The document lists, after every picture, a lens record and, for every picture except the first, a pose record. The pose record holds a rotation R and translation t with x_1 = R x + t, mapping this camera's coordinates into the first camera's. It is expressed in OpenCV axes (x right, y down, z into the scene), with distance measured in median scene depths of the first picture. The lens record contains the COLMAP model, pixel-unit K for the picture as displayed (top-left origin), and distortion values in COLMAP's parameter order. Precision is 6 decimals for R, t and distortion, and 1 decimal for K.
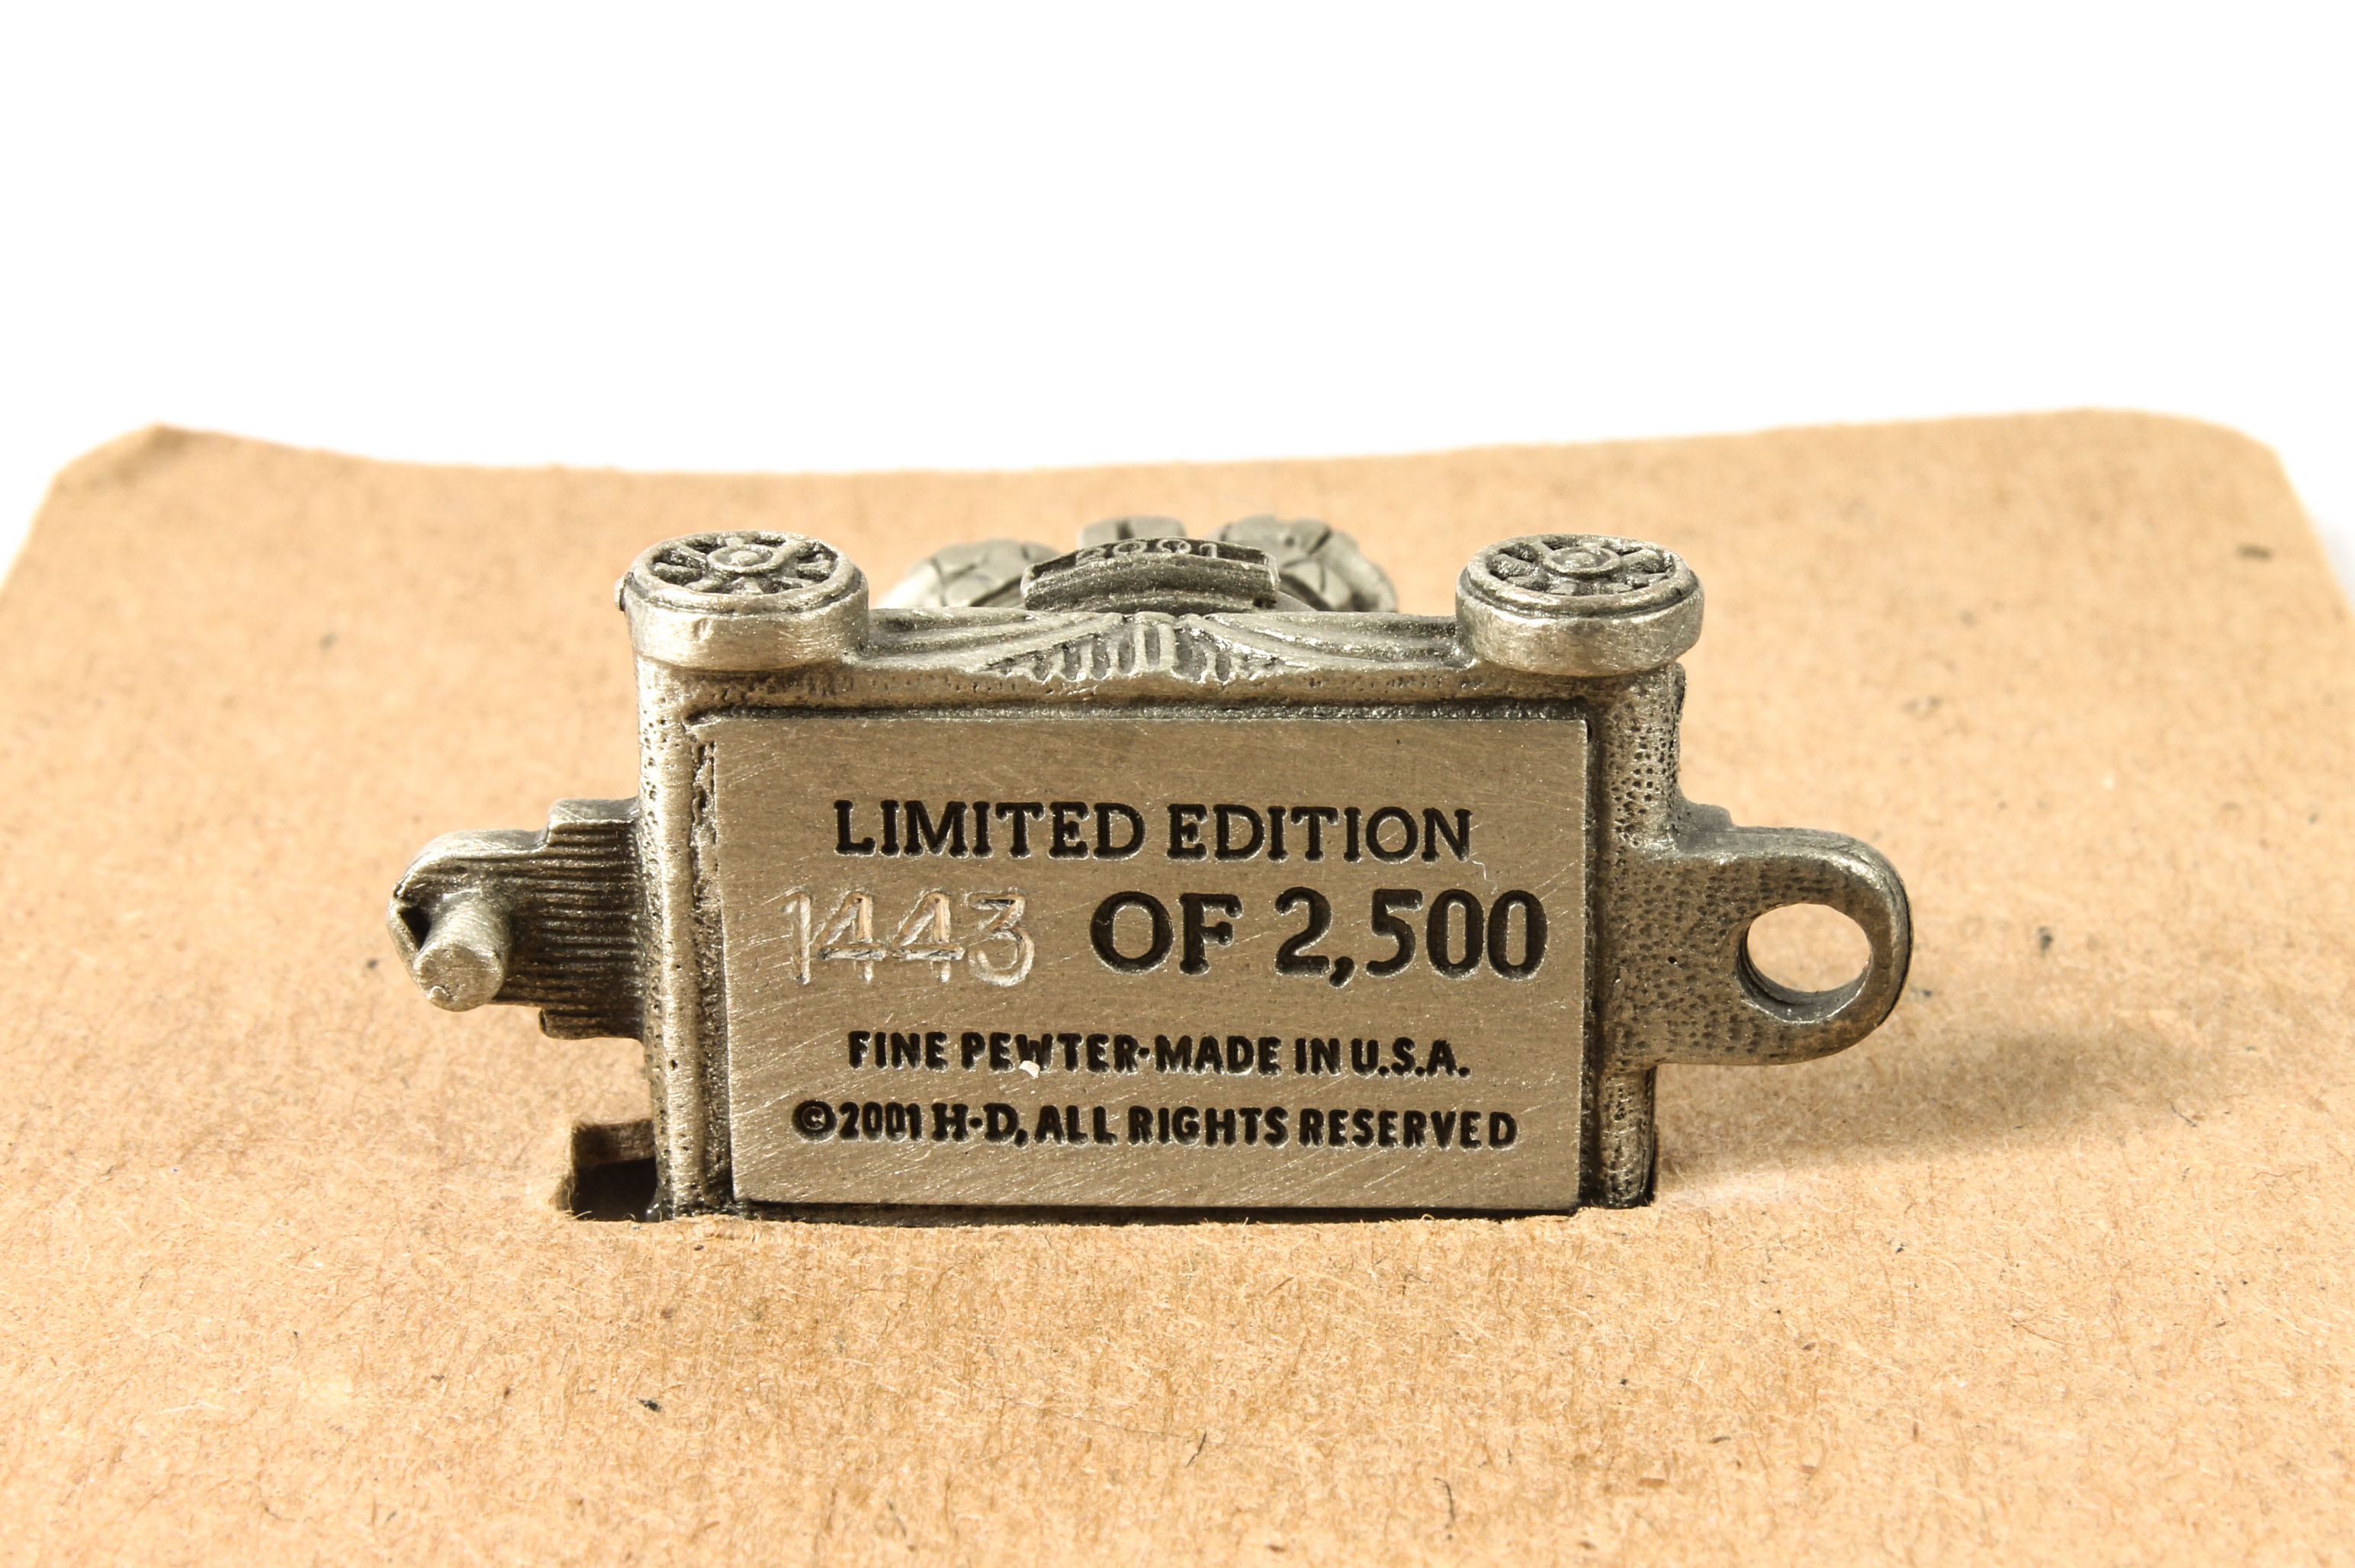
lens RADIAL K [[3625.0, 0, 1178.6], [0, 3625.0, 784.4], [0, 0, 1]] dist [0.001958, 0.000000]
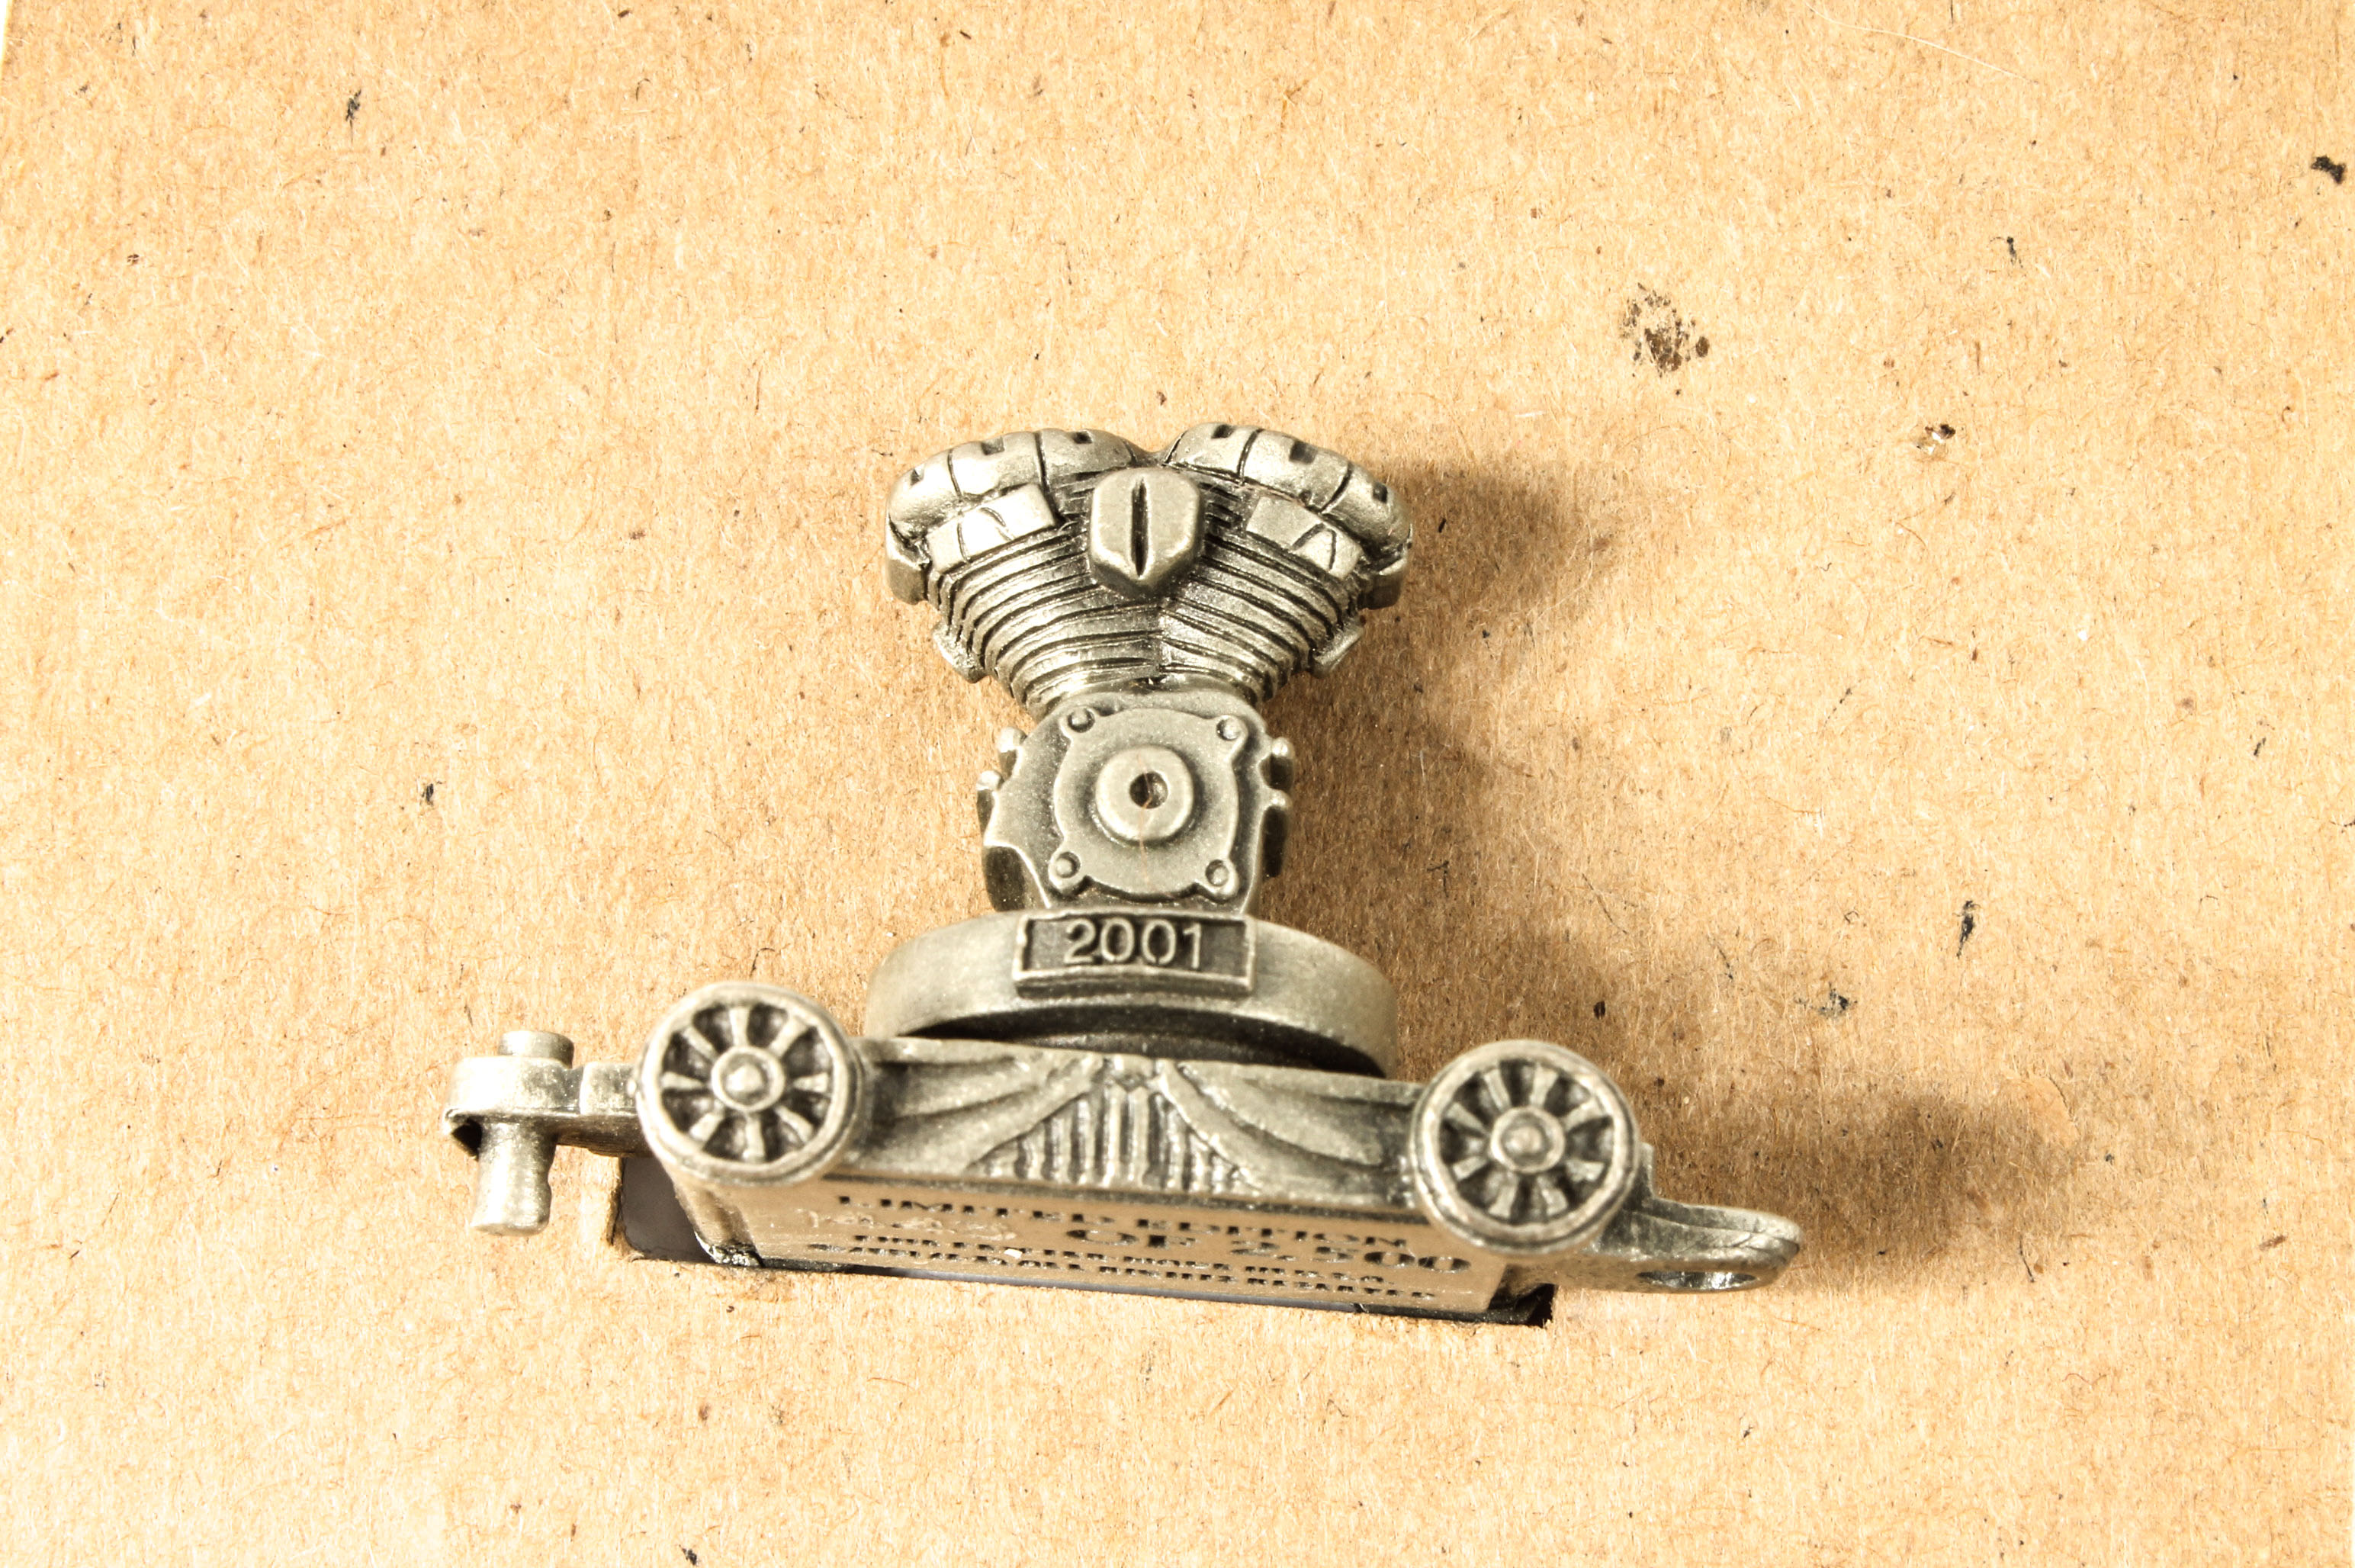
lens RADIAL K [[3448.2, 0, 1179.6], [0, 3448.2, 784.8], [0, 0, 1]] dist [0.002998, 0.000000]
pose [[0.997978, 0.063514, -0.002217, 0.003783], [-0.048827, 0.788604, 0.612959, -0.638435], [0.040680, -0.611612, 0.790111, 0.210326]]
